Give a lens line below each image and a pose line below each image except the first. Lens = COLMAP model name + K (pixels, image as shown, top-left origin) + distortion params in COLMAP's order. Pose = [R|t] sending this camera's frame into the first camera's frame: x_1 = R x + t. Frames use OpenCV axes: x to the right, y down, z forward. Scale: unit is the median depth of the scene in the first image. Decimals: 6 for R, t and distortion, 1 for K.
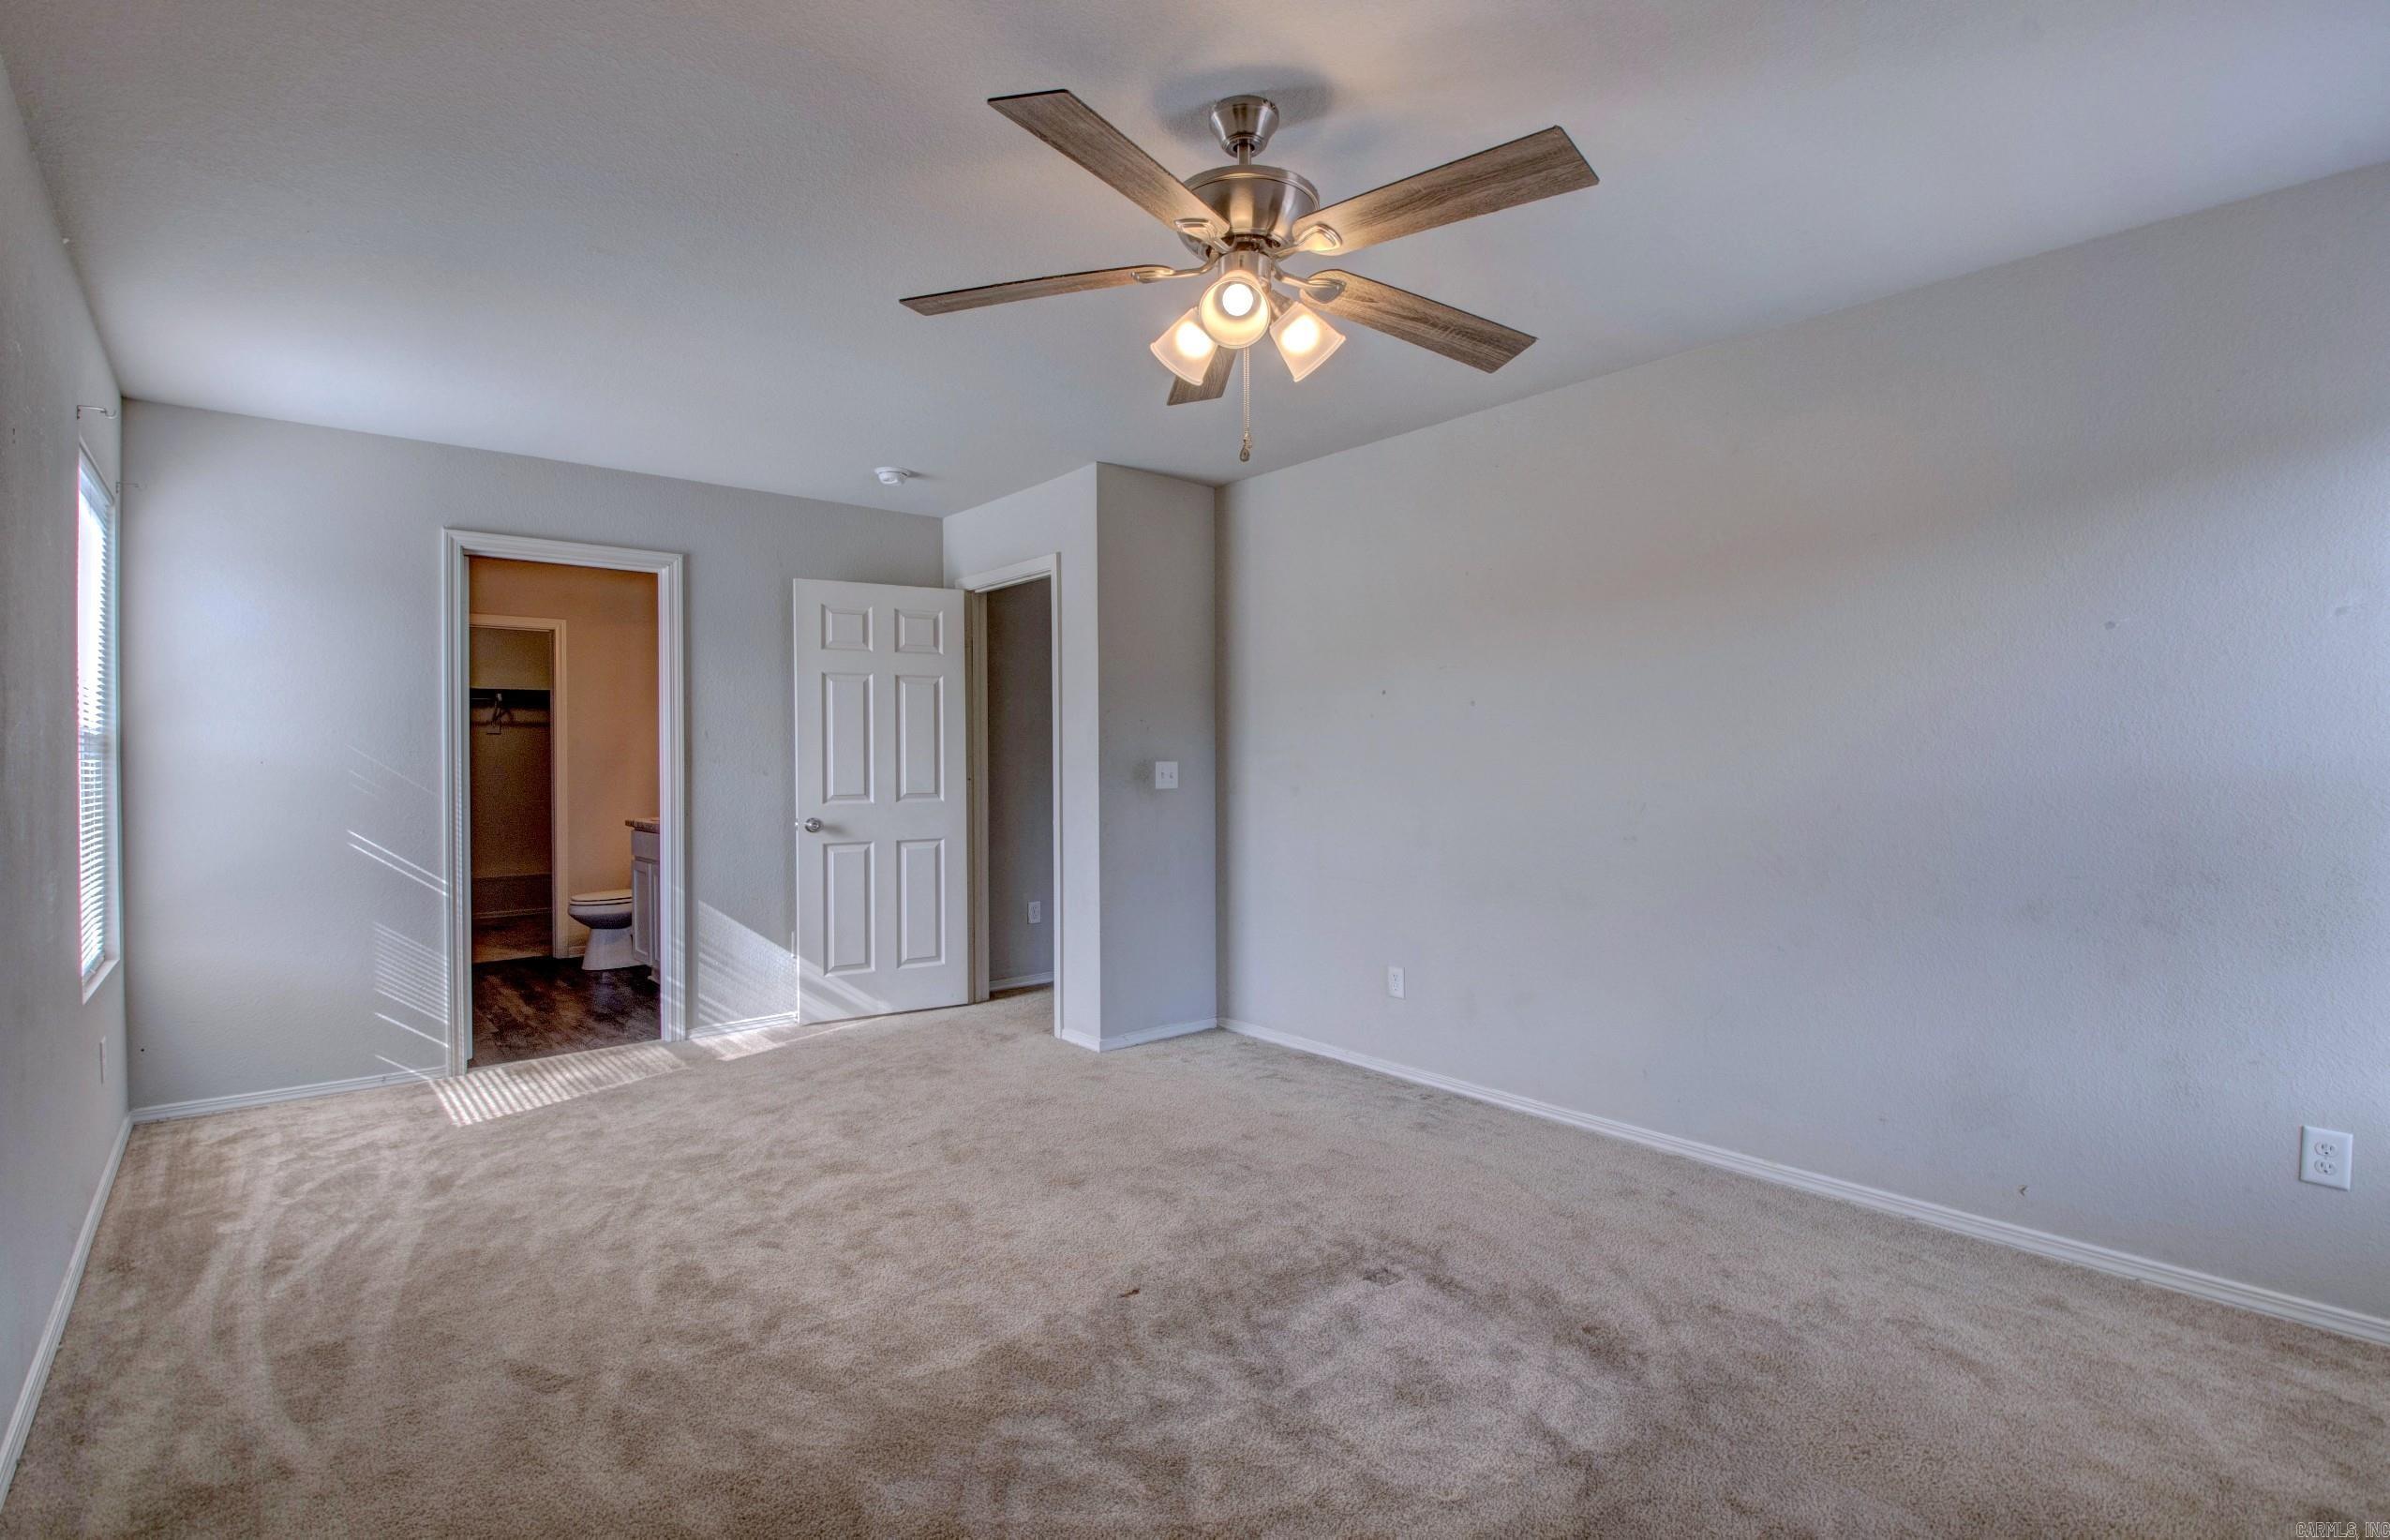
lens RADIAL K [[1152.8, 0, 1216.7], [0, 1152.8, 764.5], [0, 0, 1]] dist [0.017755, -0.031905]
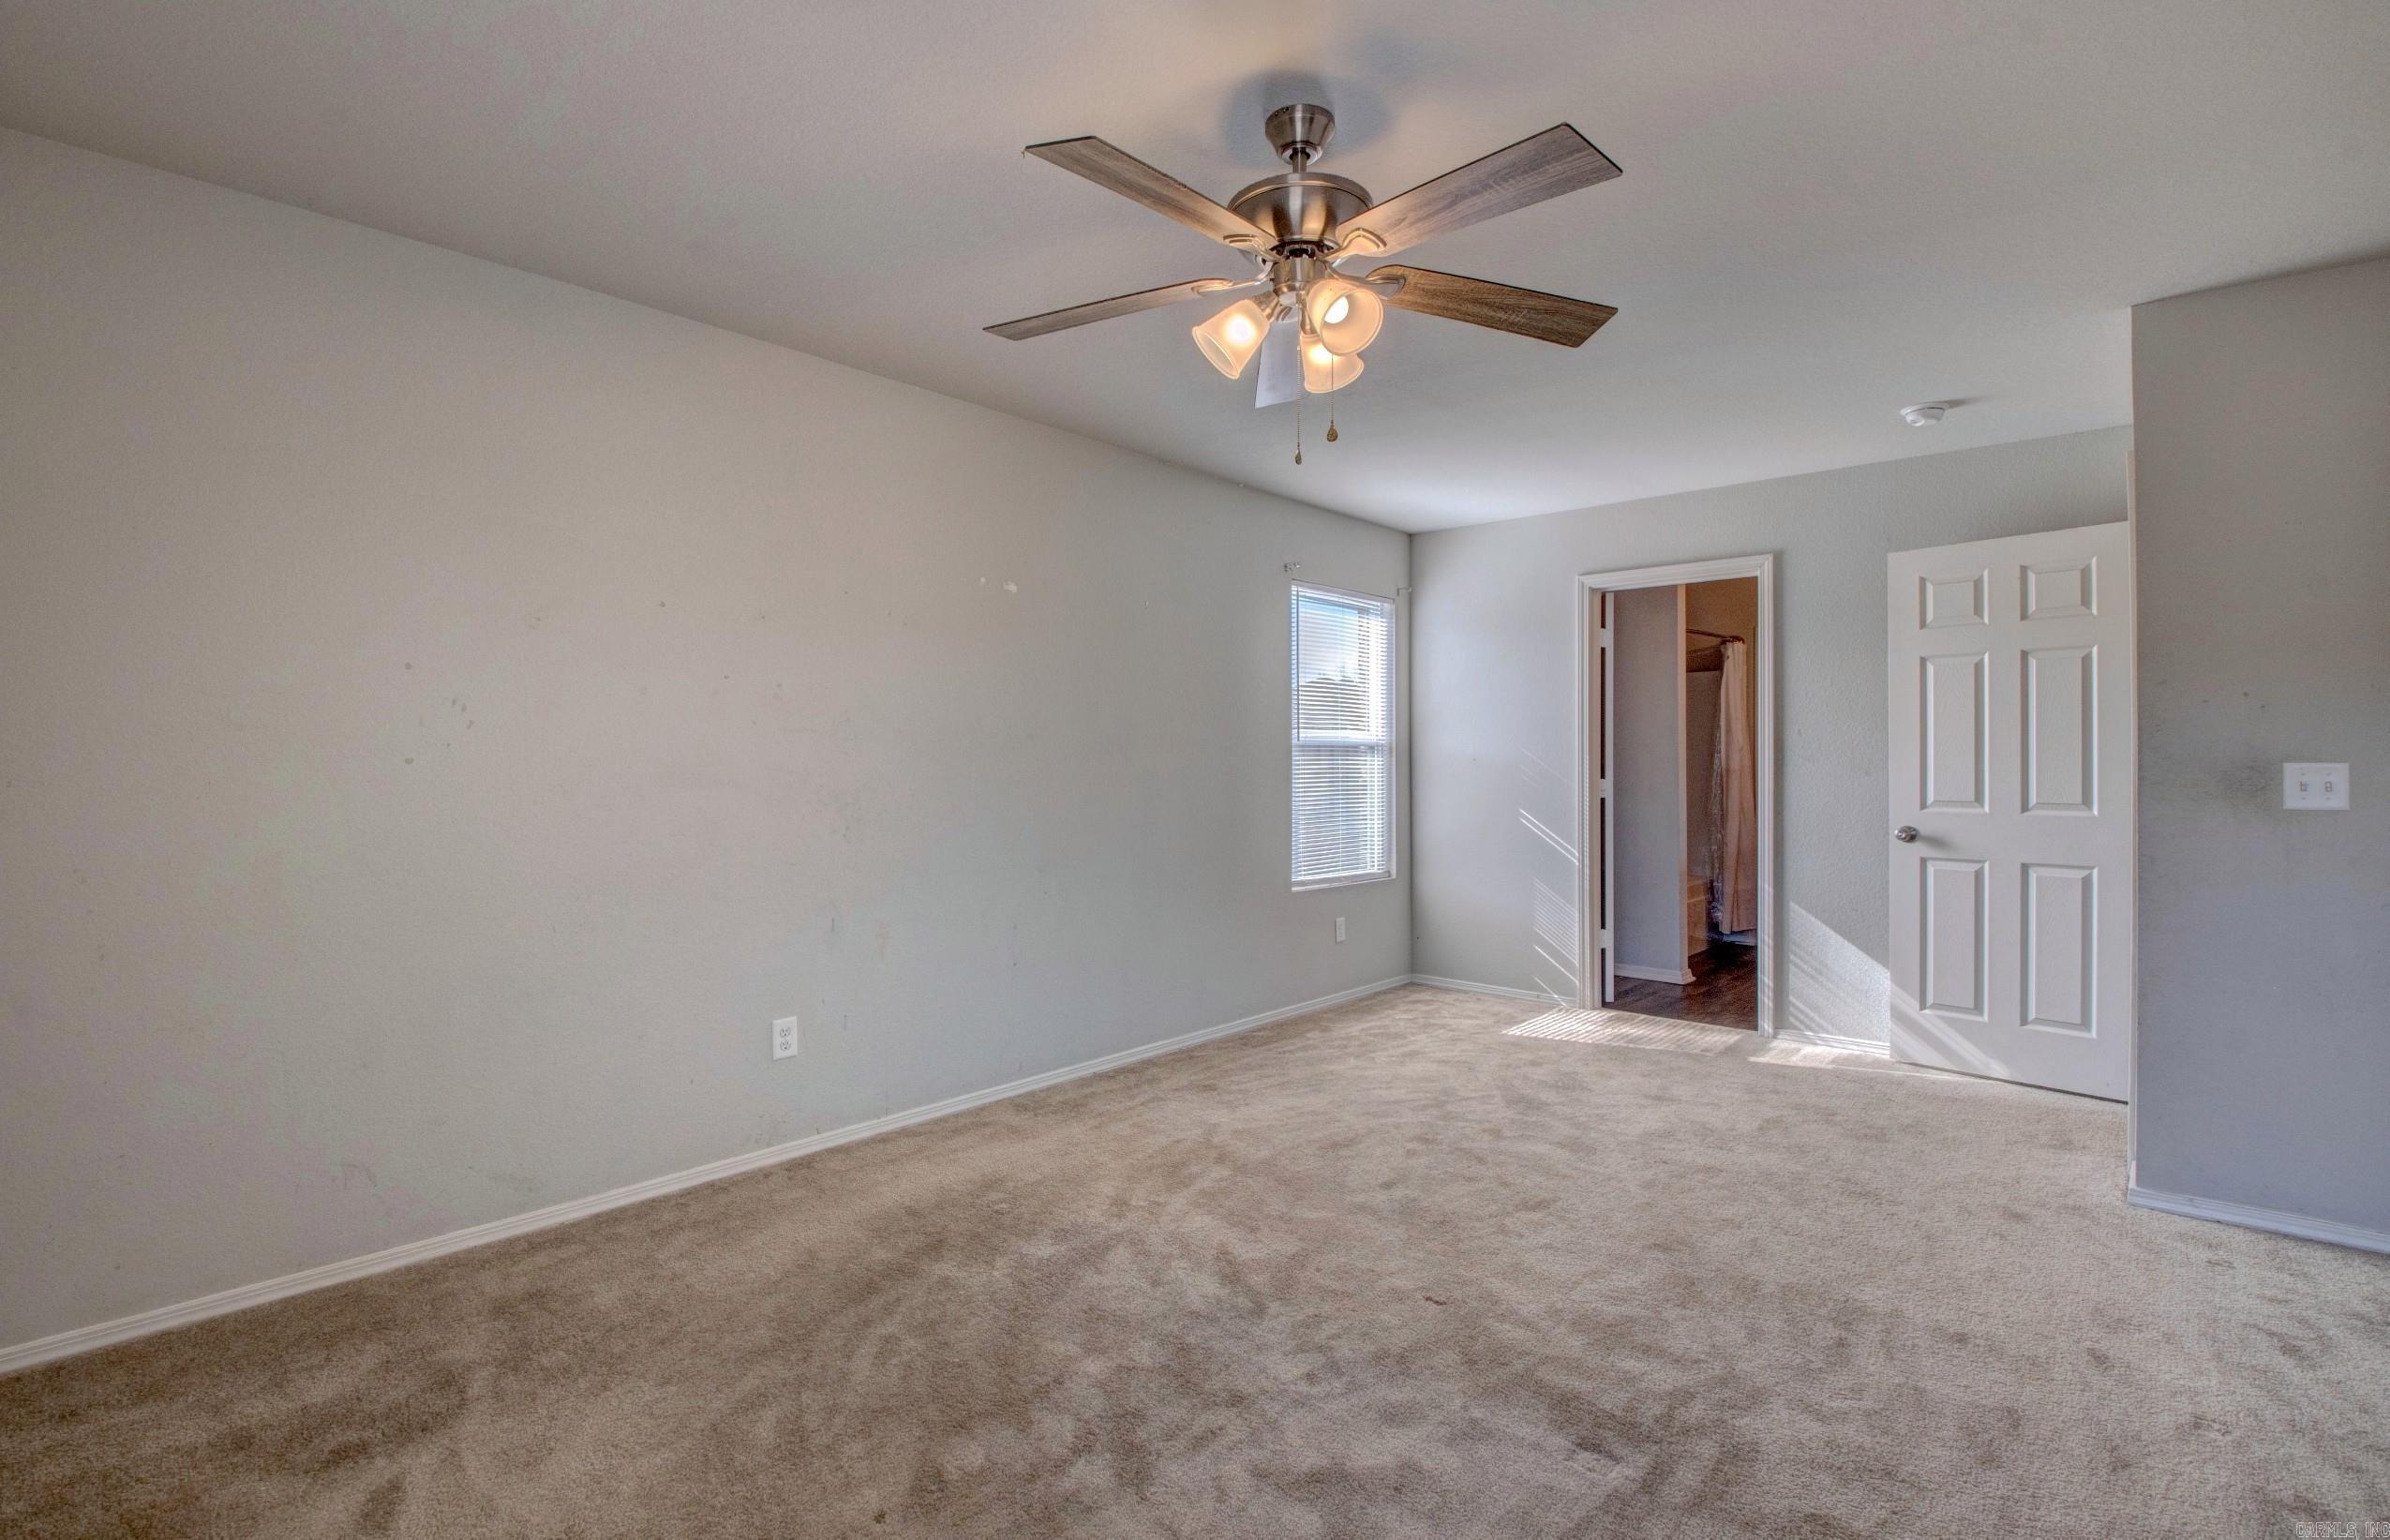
lens RADIAL K [[1162.5, 0, 1156.5], [0, 1162.5, 767.3], [0, 0, 1]] dist [0.002035, -0.019018]
pose [[0.066406, 0.008261, -0.997758, 0.574732], [-0.007627, 0.999941, 0.007771, -0.000091], [0.997764, 0.007094, 0.066465, 0.451900]]
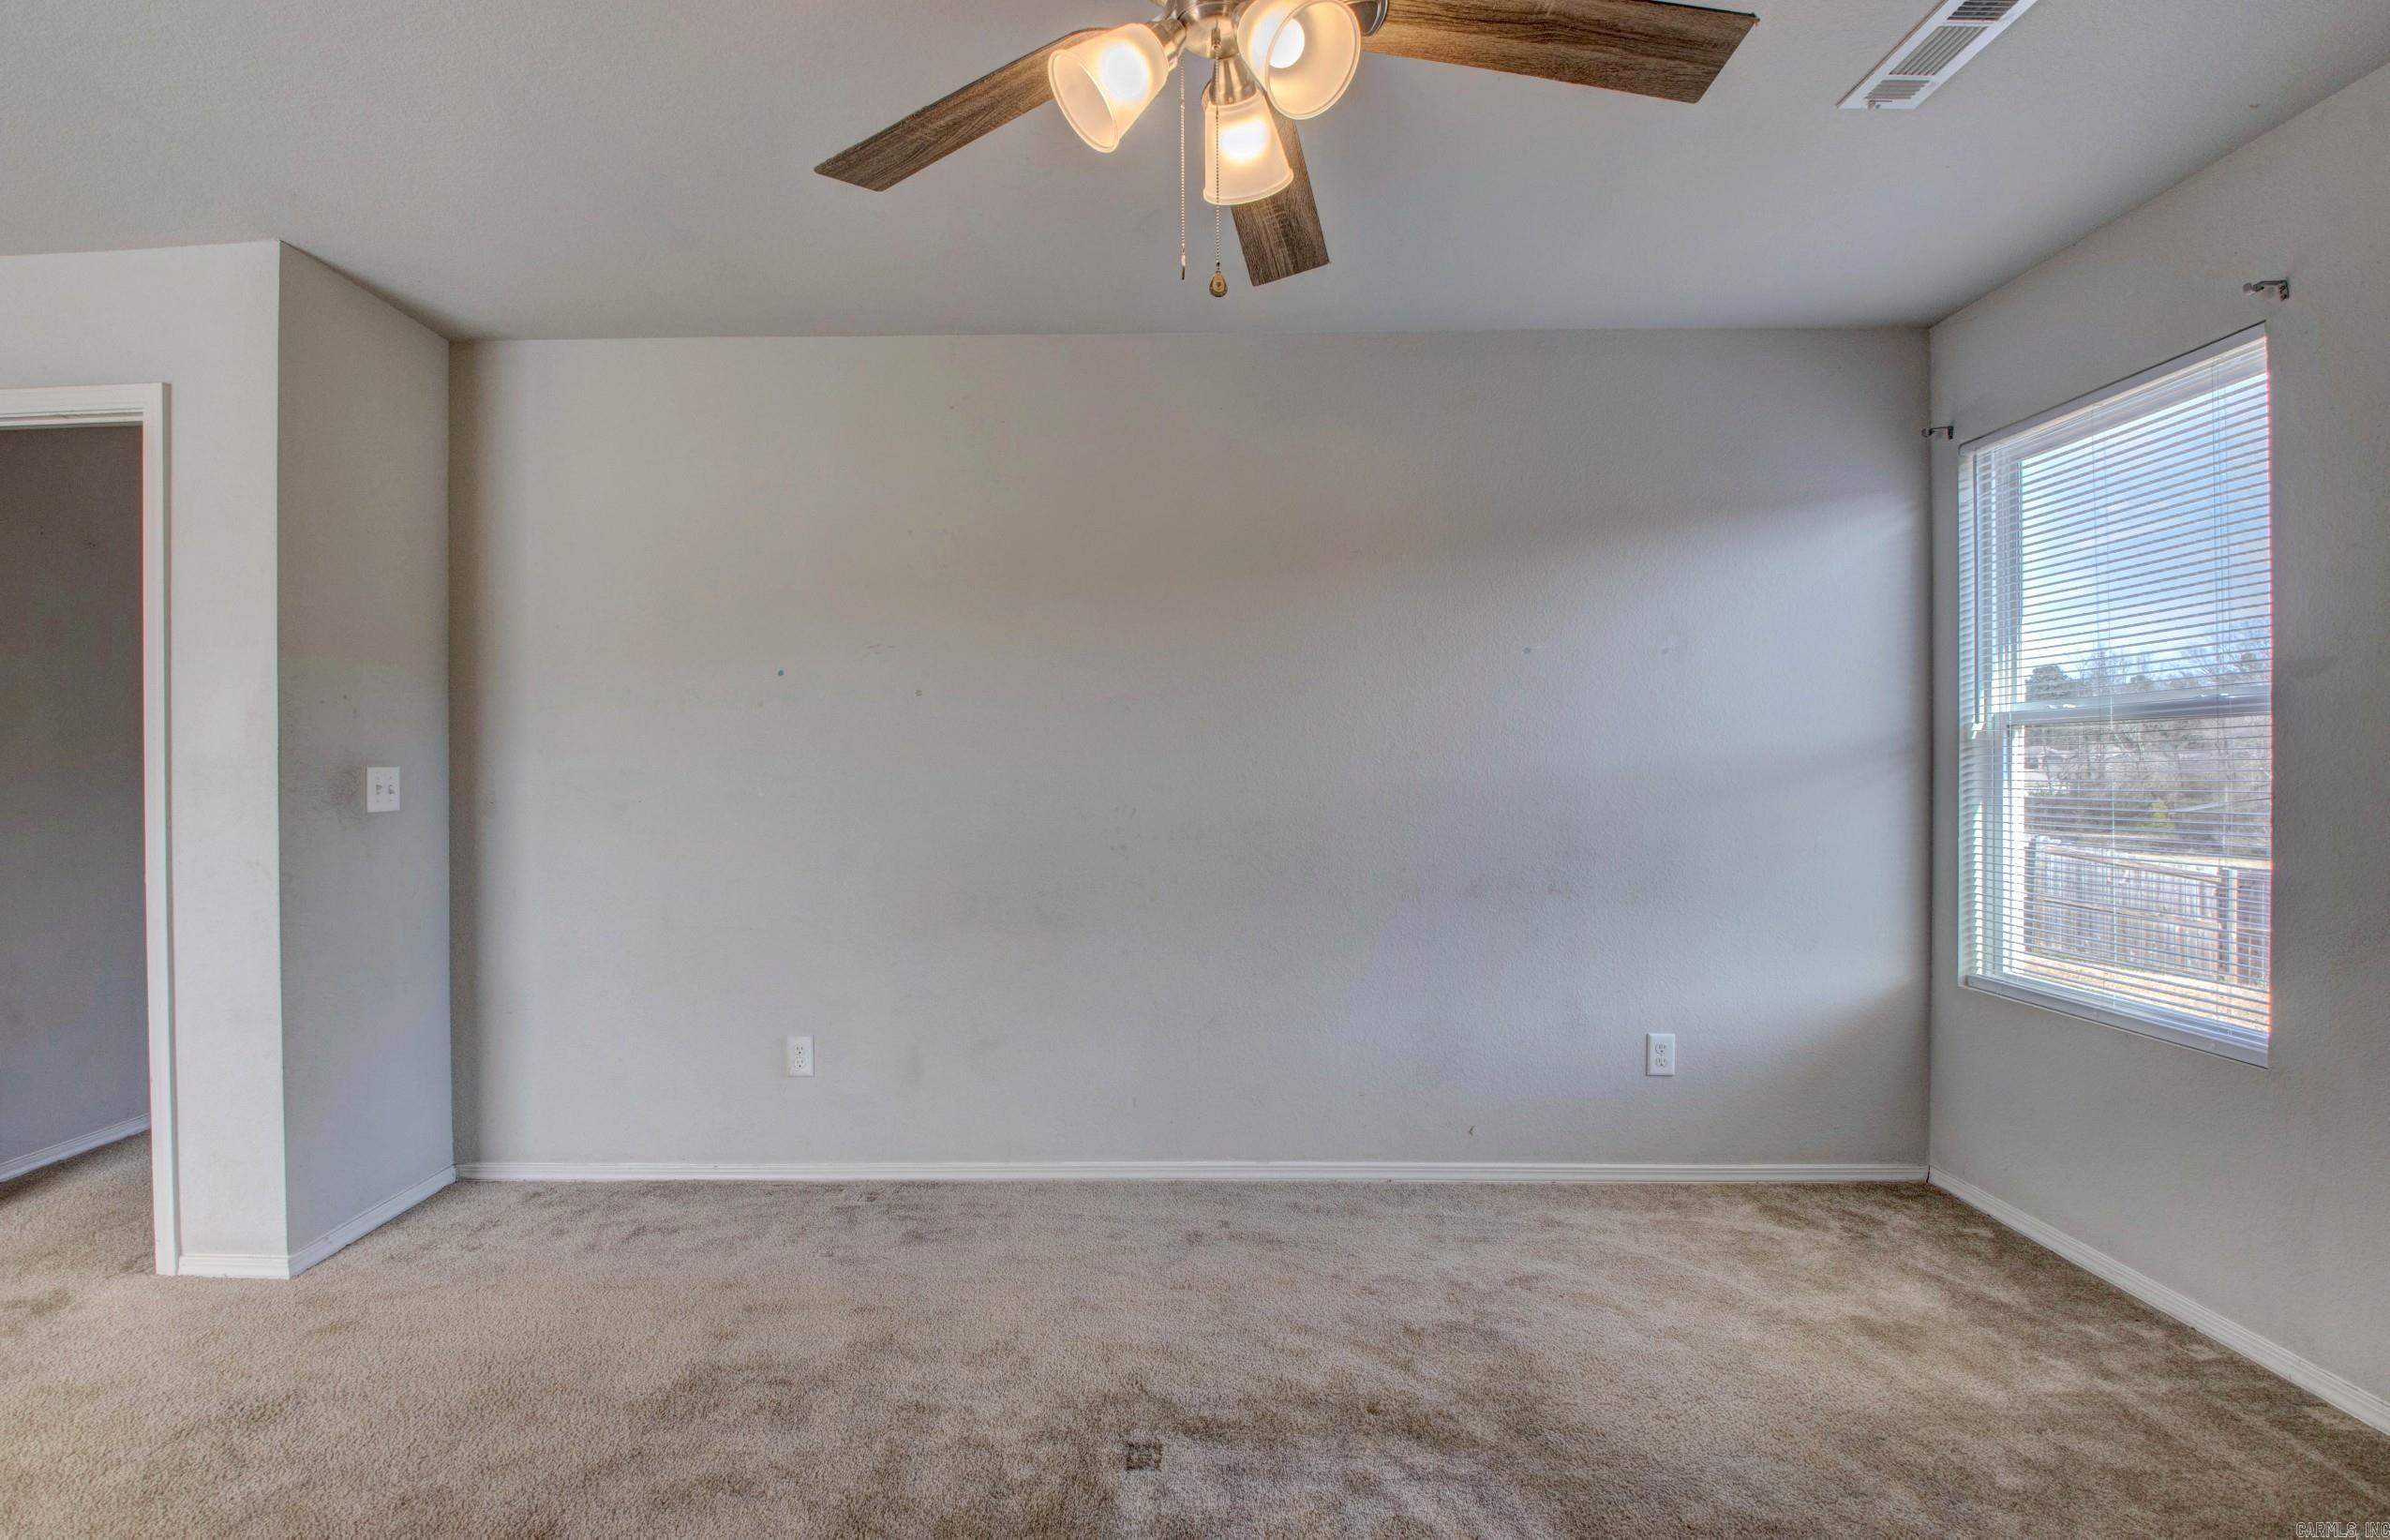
lens RADIAL K [[1144.8, 0, 1197.1], [0, 1144.8, 760.9], [0, 0, 1]] dist [0.025292, -0.036432]
pose [[0.651376, 0.000277, 0.758755, -0.264075], [0.006623, 0.999960, -0.006051, 0.000914], [-0.758726, 0.008966, 0.651348, 0.328048]]
